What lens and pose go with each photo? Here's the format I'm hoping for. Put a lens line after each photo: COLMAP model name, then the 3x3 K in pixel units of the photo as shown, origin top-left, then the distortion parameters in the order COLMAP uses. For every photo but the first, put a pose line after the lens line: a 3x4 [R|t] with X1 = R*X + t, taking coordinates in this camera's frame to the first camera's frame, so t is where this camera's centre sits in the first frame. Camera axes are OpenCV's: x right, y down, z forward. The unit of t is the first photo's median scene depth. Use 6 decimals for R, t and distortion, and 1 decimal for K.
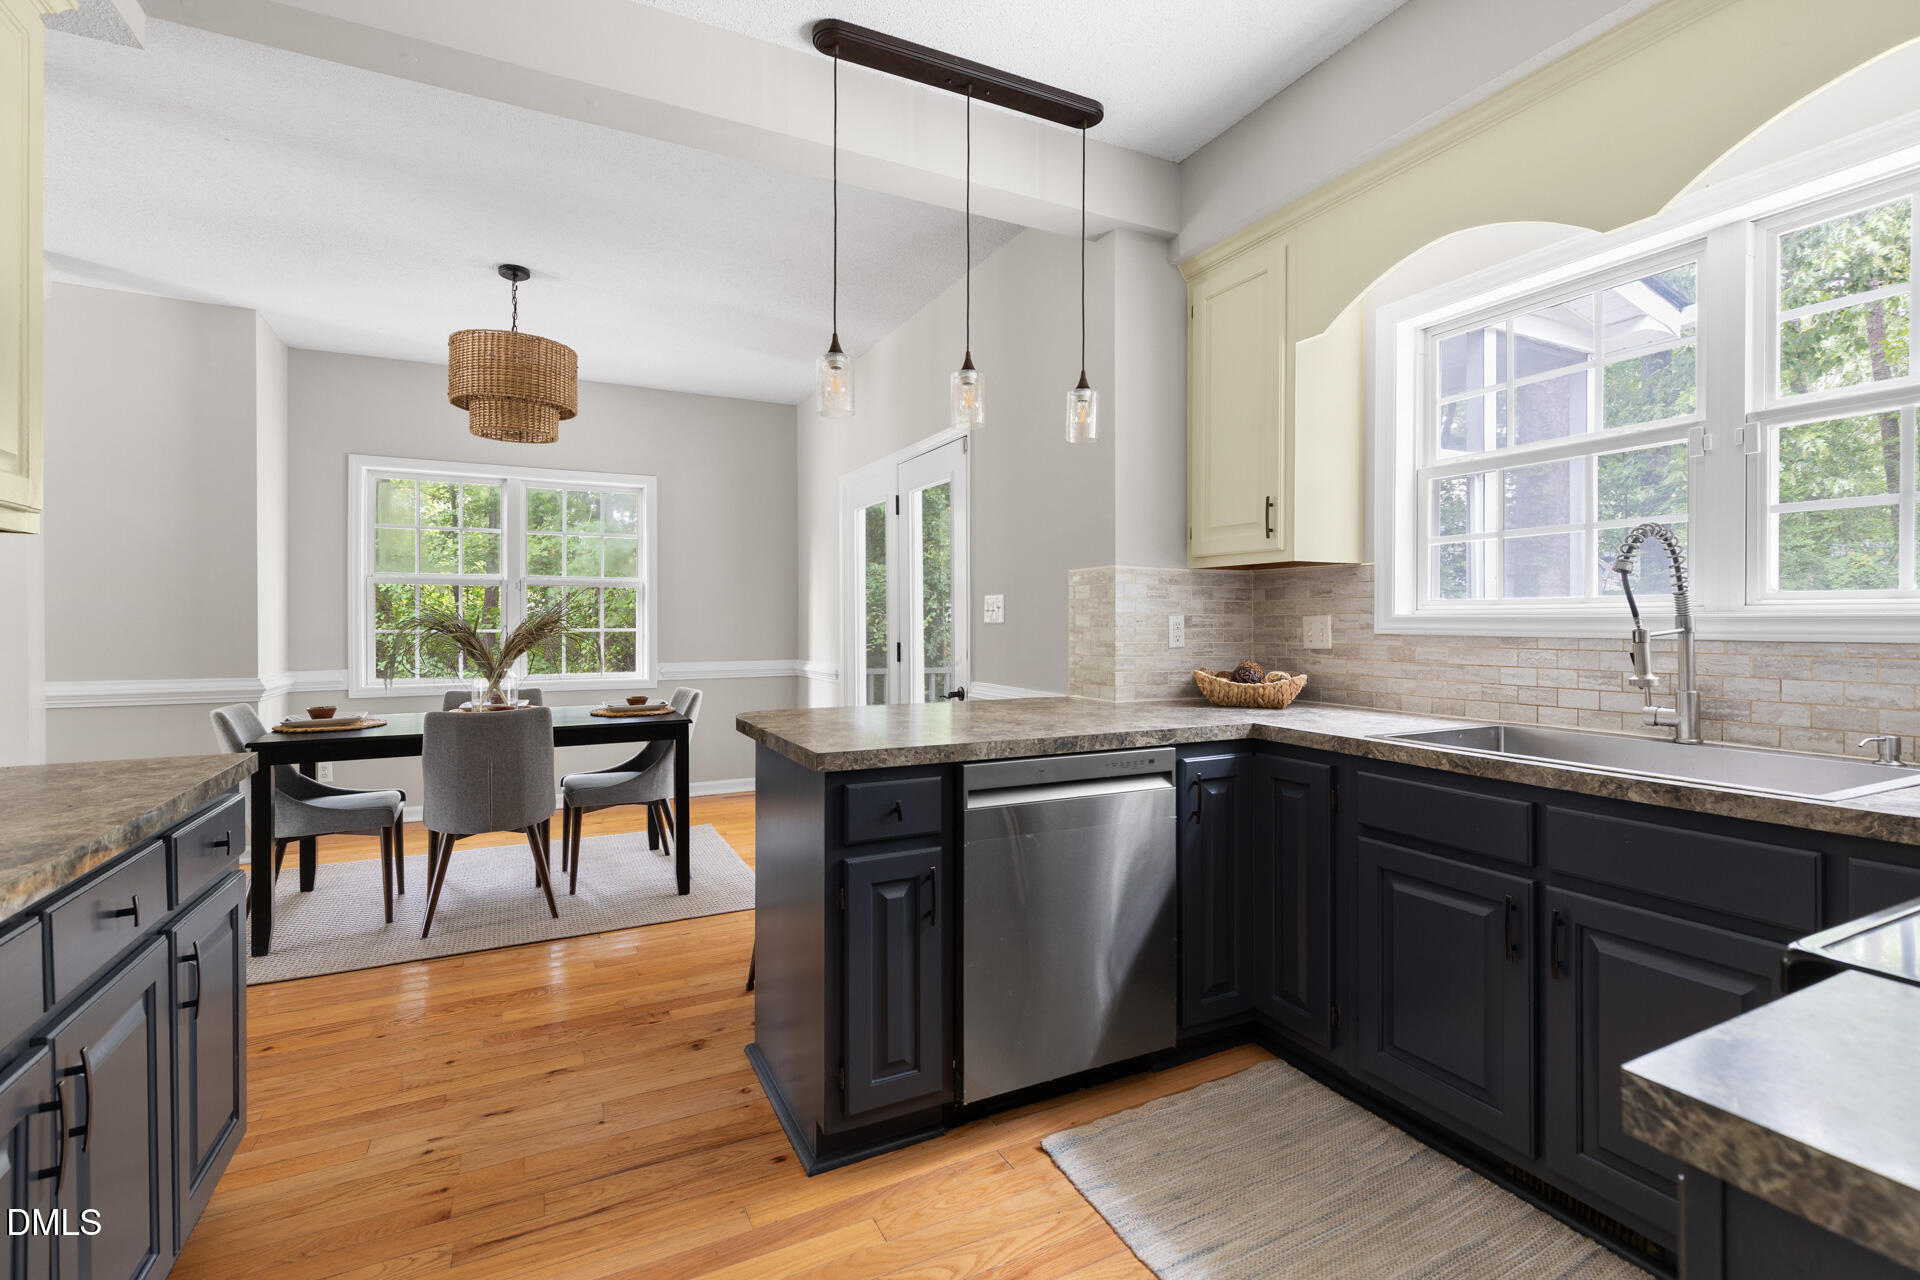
lens RADIAL K [[865.5, 0, 961.4], [0, 865.5, 615.9], [0, 0, 1]] dist [0.007927, -0.000172]
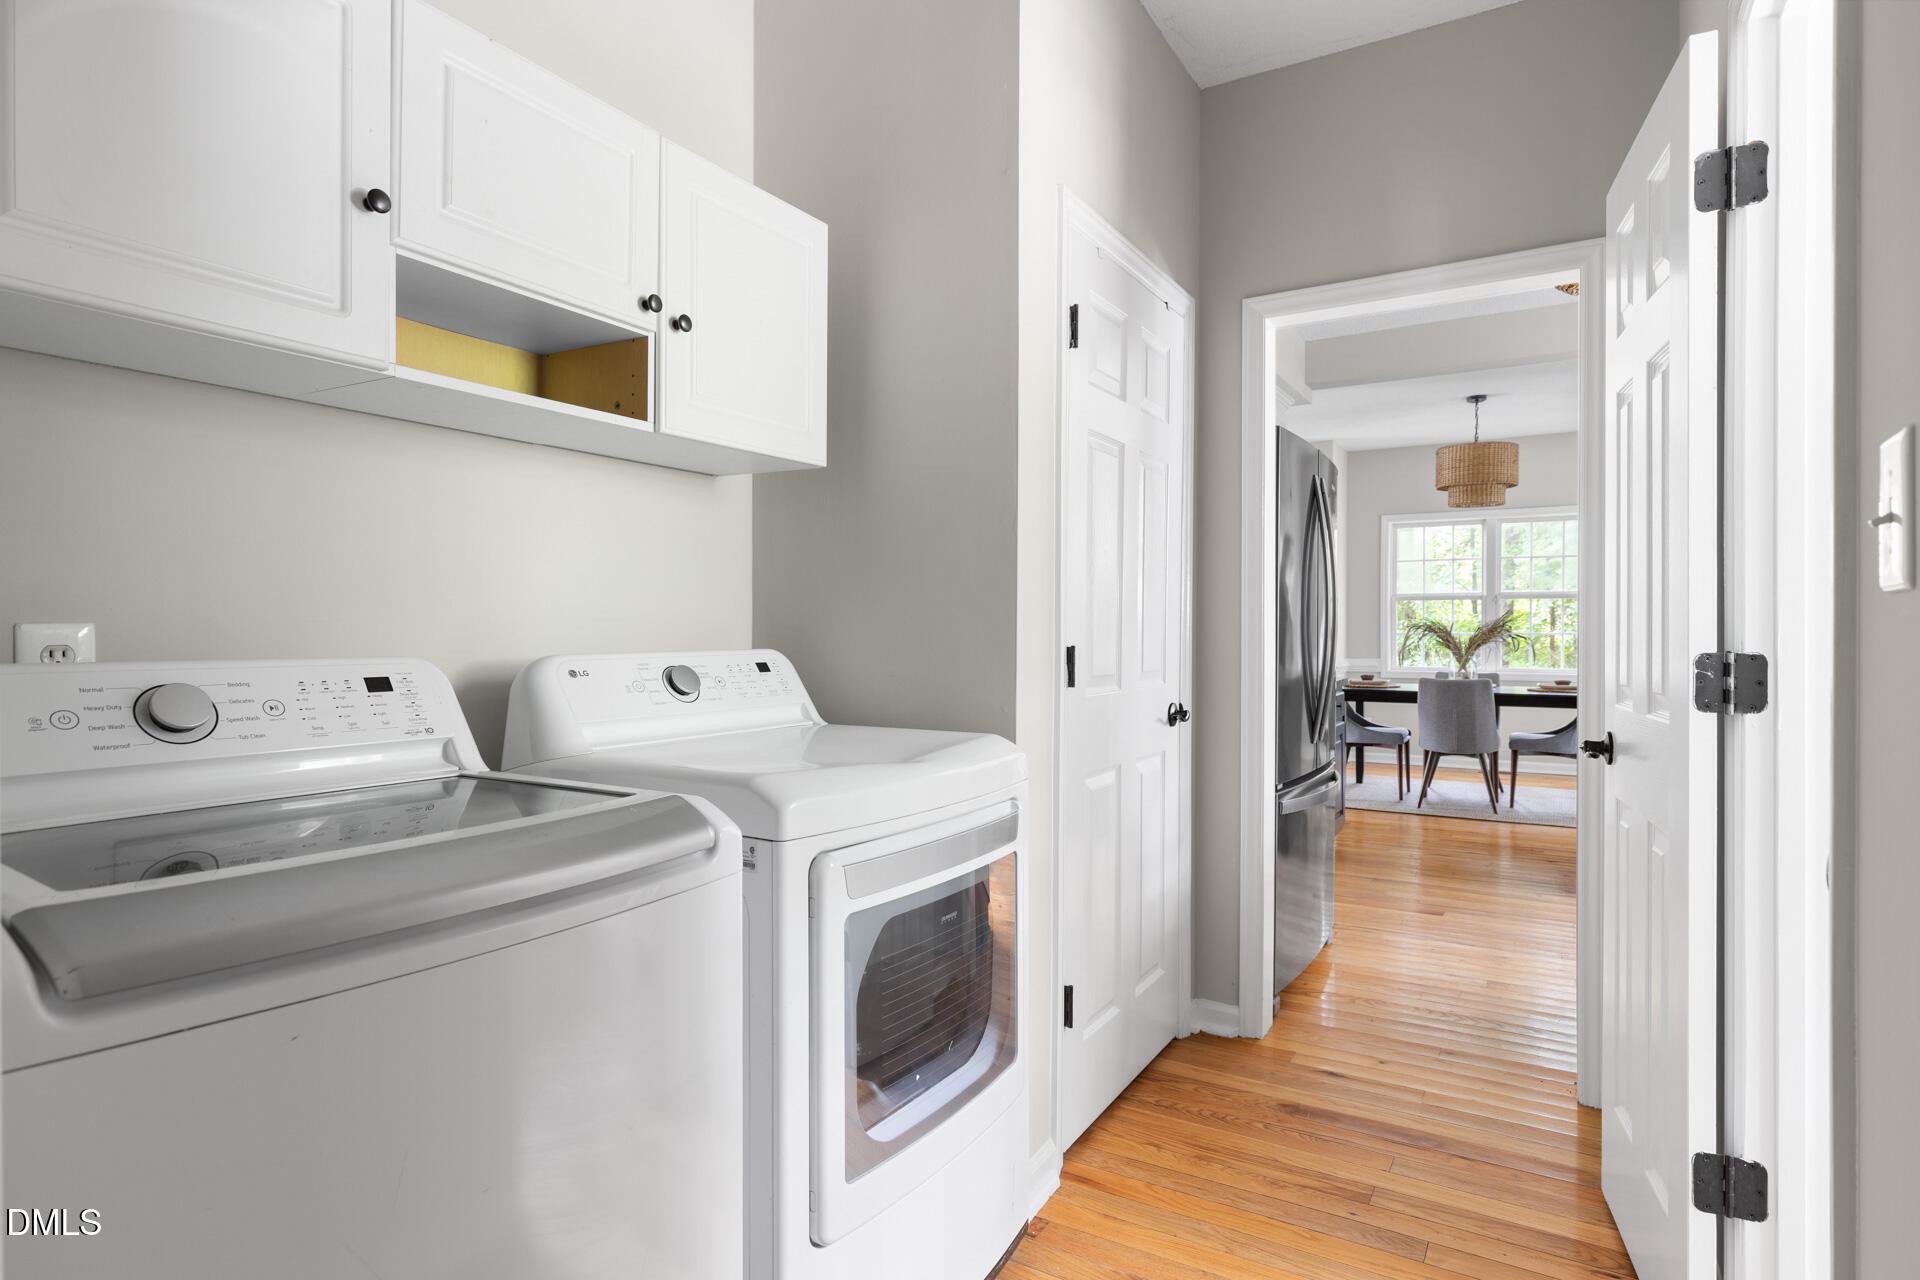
lens RADIAL K [[1023.2, 0, 951.8], [0, 1023.2, 636.8], [0, 0, 1]] dist [0.004838, 0.000059]
pose [[0.530182, 0.008930, -0.847837, 0.726146], [0.003834, 0.999909, 0.012929, -0.002608], [0.847875, -0.010106, 0.530099, -1.022974]]
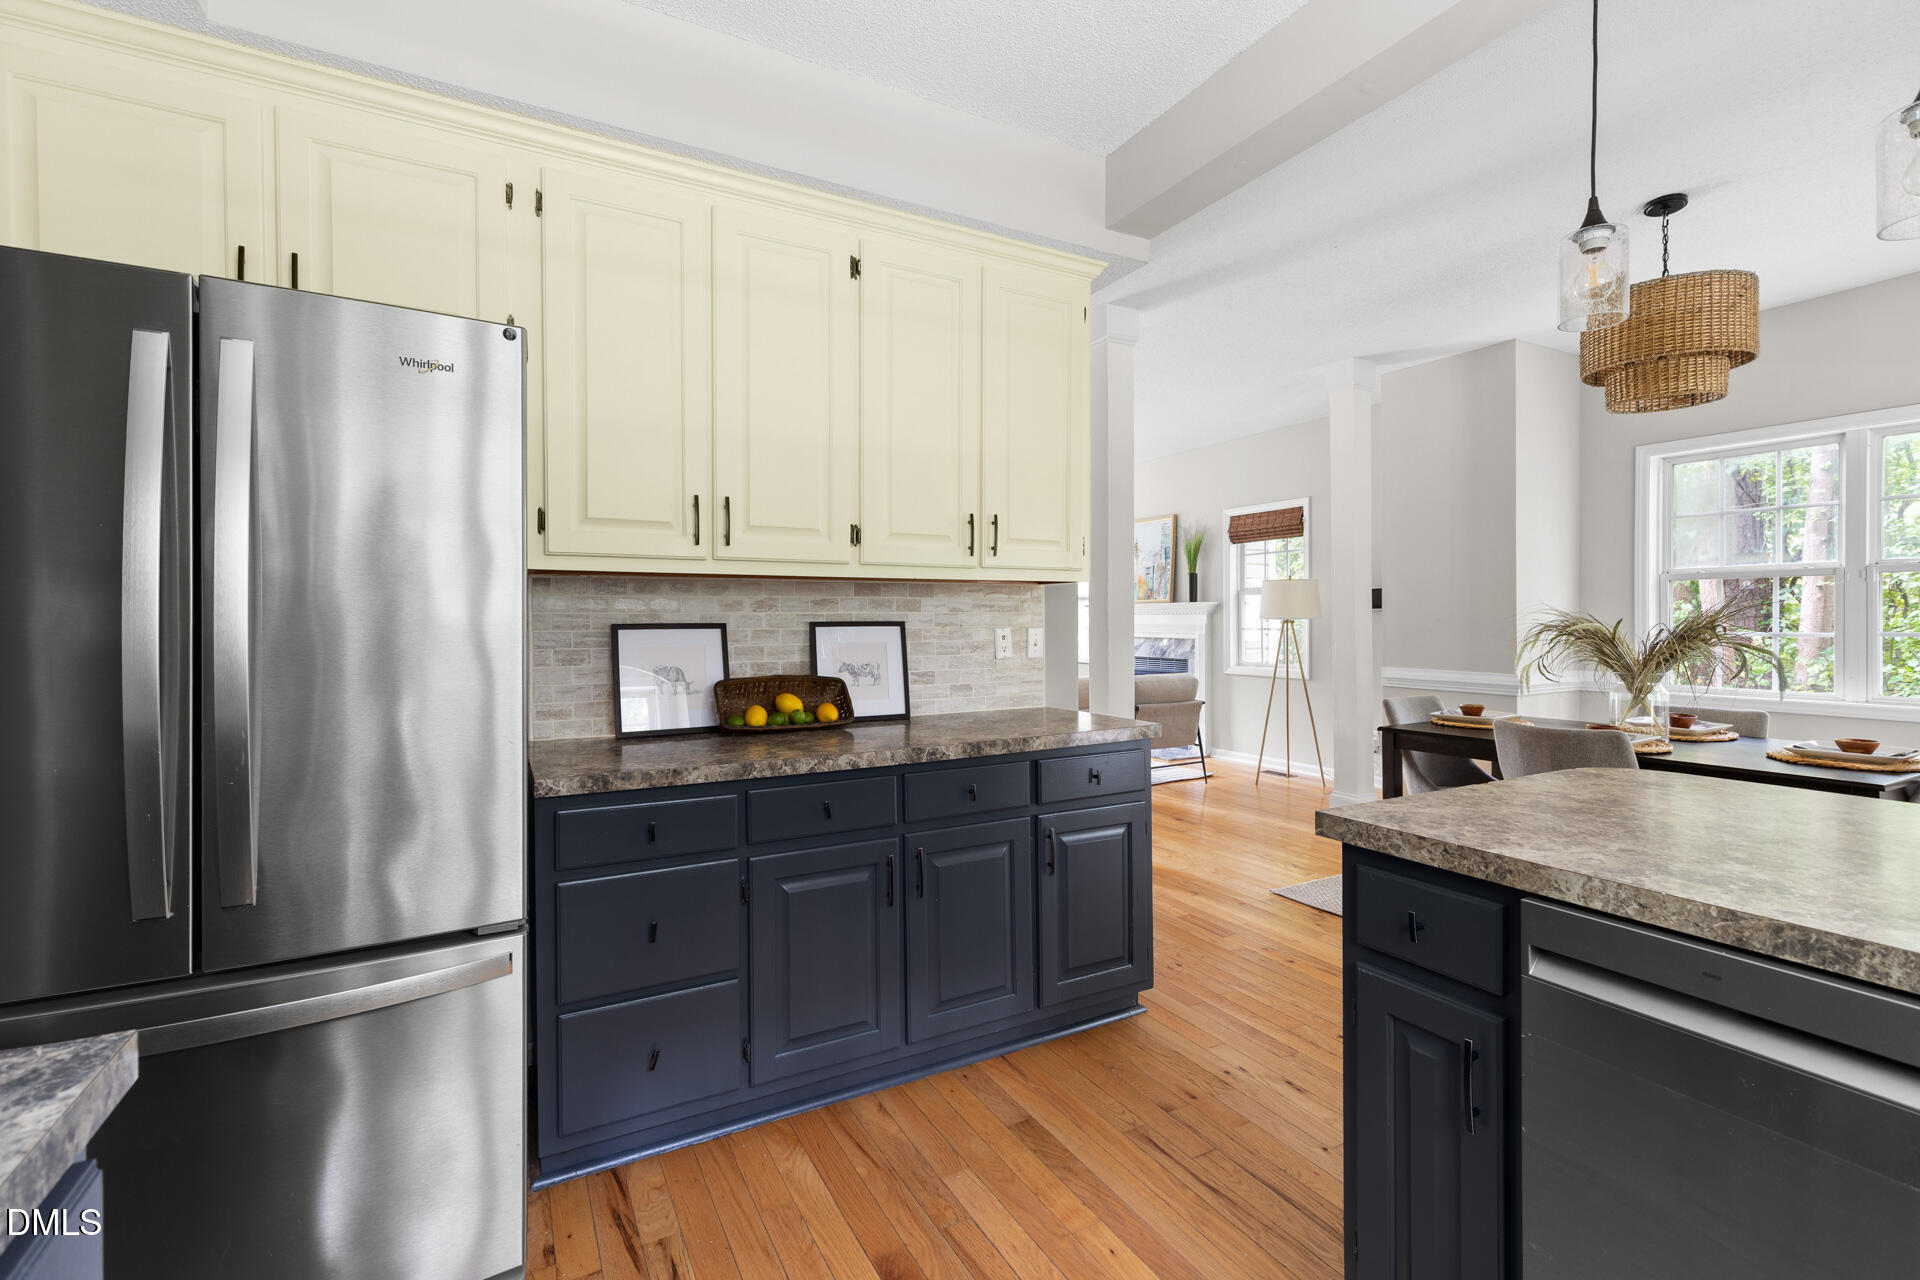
lens RADIAL K [[865.5, 0, 970.6], [0, 865.5, 622.8], [0, 0, 1]] dist [0.007927, -0.000172]
pose [[0.039671, 0.005972, -0.999195, 0.396278], [0.013369, 0.999889, 0.006507, -0.016227], [0.999123, -0.013616, 0.039587, 0.413647]]
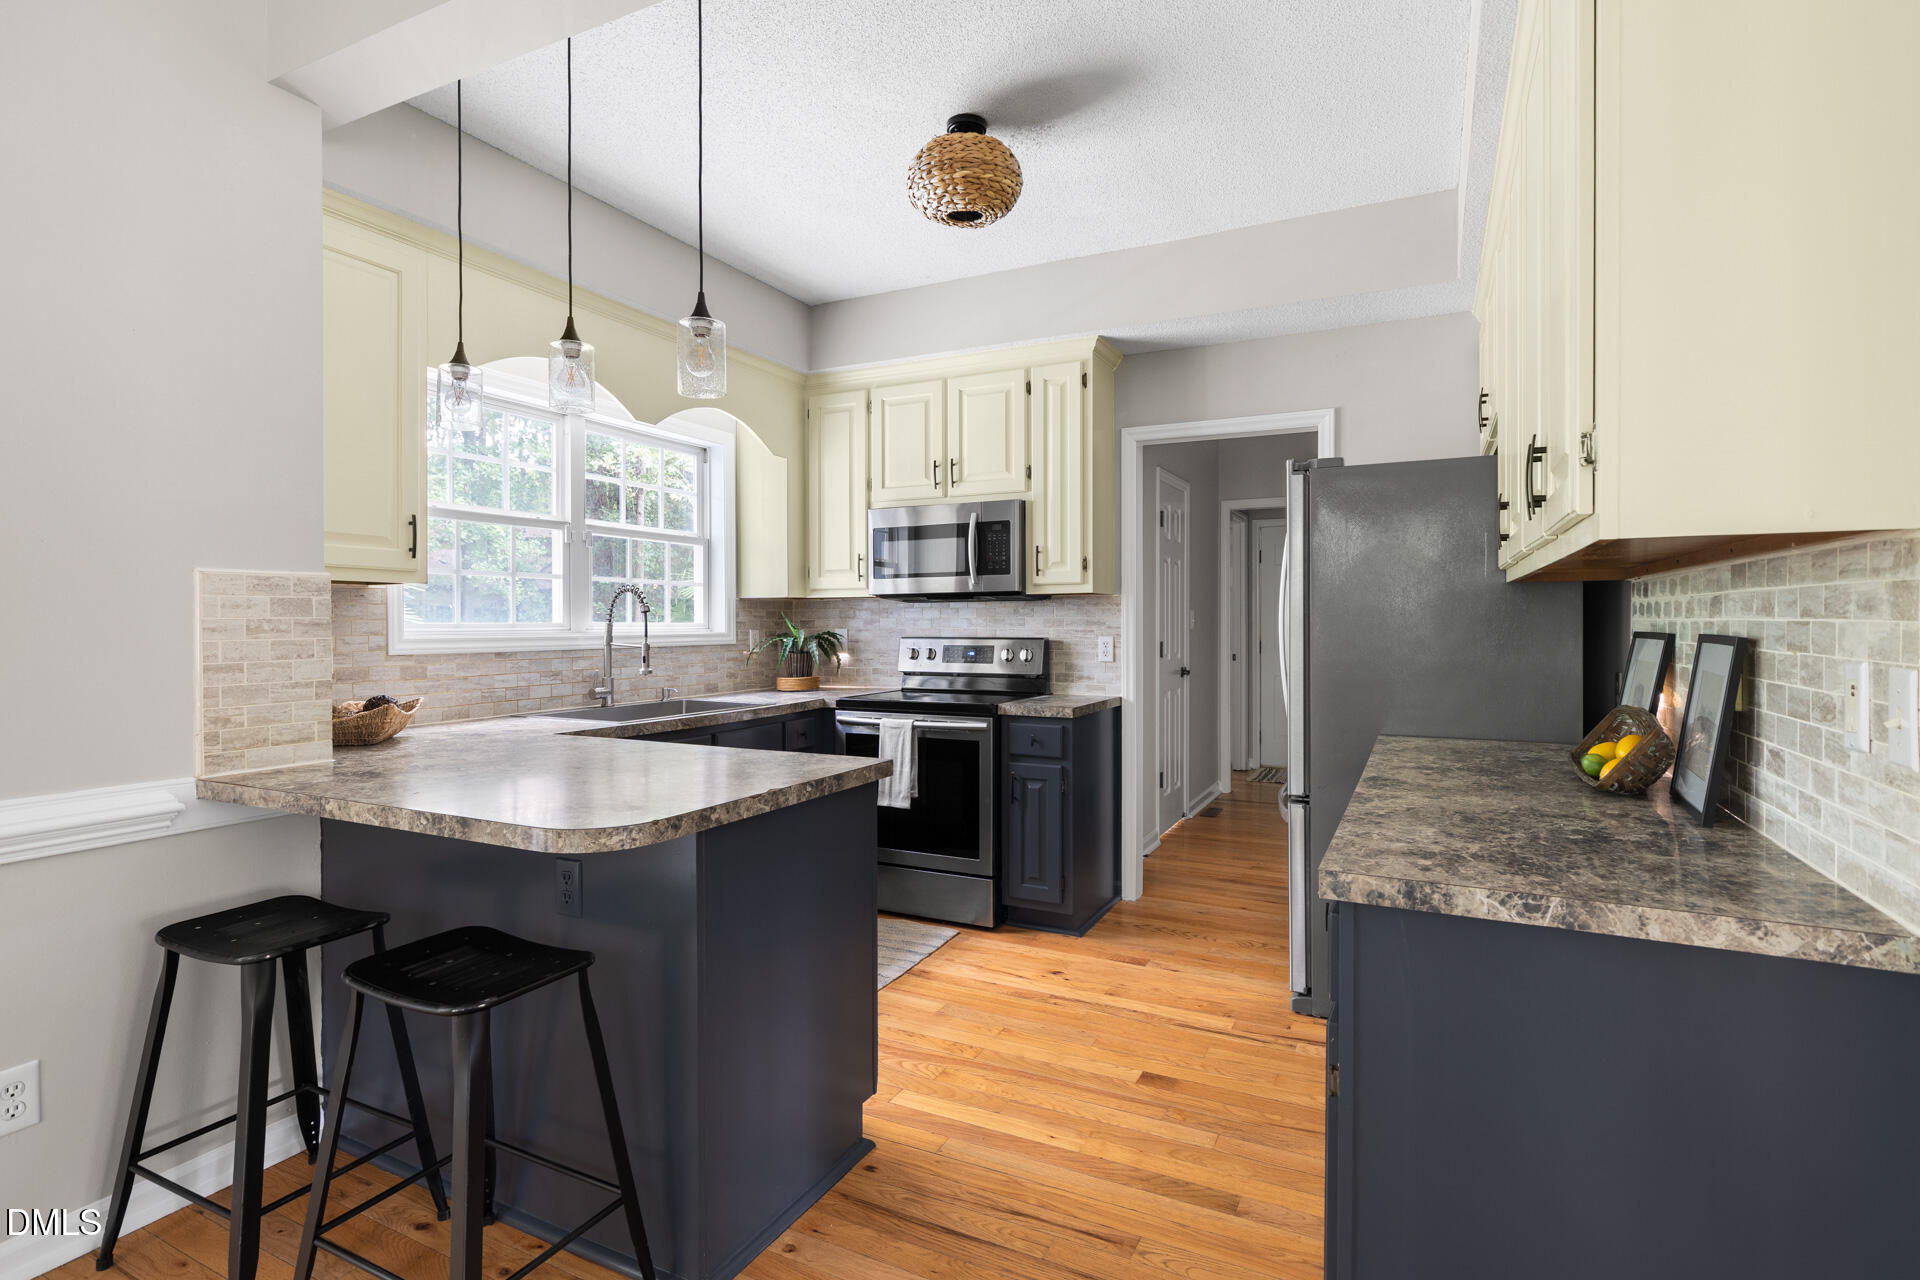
lens RADIAL K [[931.8, 0, 961.0], [0, 931.8, 634.3], [0, 0, 1]] dist [0.000959, -0.001880]
pose [[-0.593840, -0.010361, 0.804517, -0.789290], [-0.004383, 0.999944, 0.009643, -0.017122], [-0.804572, 0.002200, -0.593852, 1.066942]]
